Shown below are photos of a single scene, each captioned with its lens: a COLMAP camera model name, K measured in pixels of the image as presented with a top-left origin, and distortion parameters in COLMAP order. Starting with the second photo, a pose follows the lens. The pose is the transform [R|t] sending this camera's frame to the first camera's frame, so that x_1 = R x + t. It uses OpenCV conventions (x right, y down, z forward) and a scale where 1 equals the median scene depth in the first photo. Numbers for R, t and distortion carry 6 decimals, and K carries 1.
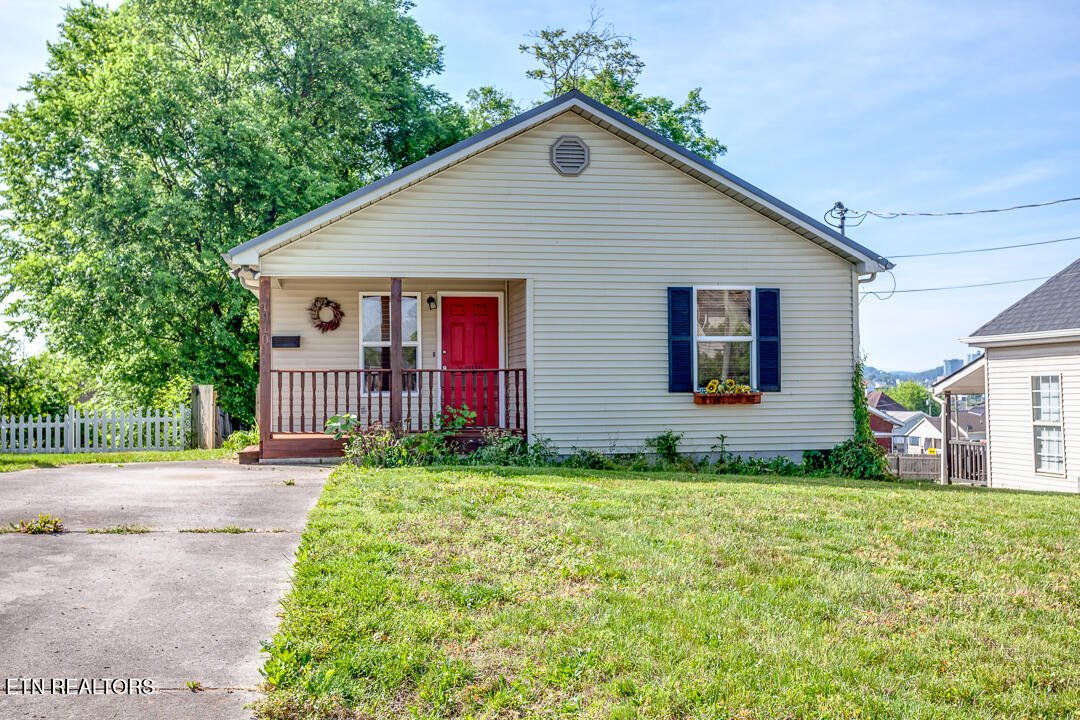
lens RADIAL K [[1118.7, 0, 536.7], [0, 1118.7, 338.5], [0, 0, 1]] dist [-0.009176, -0.015786]
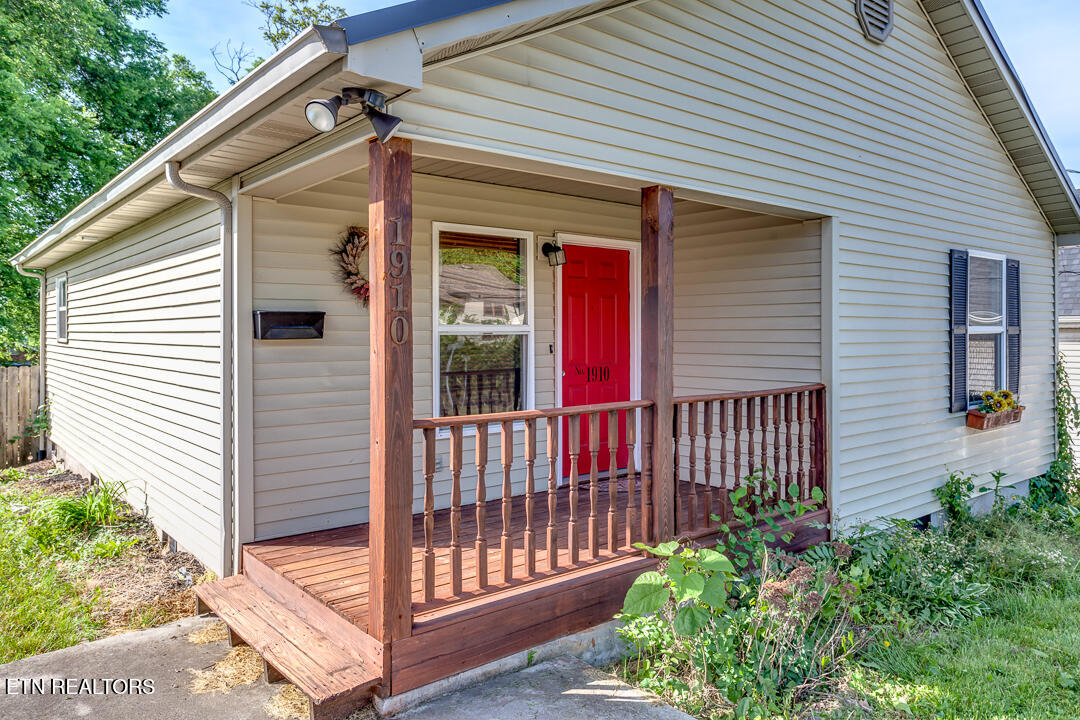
lens RADIAL K [[744.5, 0, 565.0], [0, 744.5, 323.8], [0, 0, 1]] dist [0.001498, 0.002286]
pose [[0.860953, 0.010347, 0.508579, -0.287632], [-0.026010, 0.999381, 0.023698, -0.007138], [-0.508019, -0.033631, 0.860689, 0.726706]]
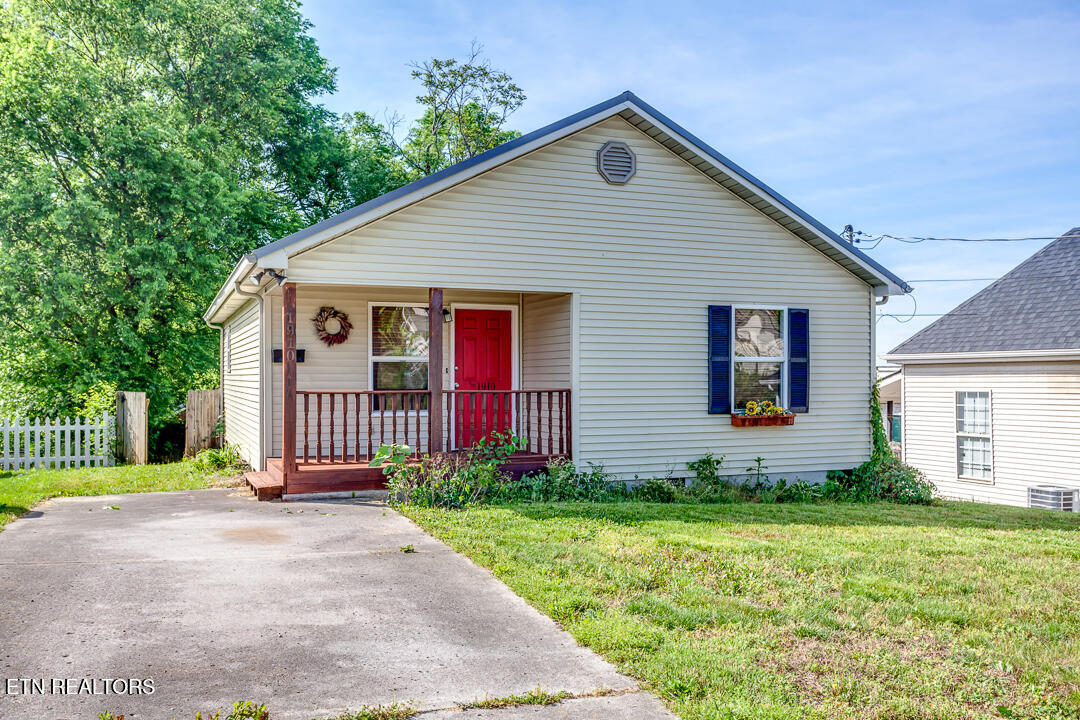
lens RADIAL K [[919.7, 0, 540.0], [0, 919.7, 360.0], [0, 0, 1]] dist [-0.005006, 0.010786]
pose [[0.978508, 0.011052, 0.205910, -0.184846], [-0.015936, 0.999629, 0.022078, -0.013650], [-0.205590, -0.024885, 0.978322, 0.246294]]
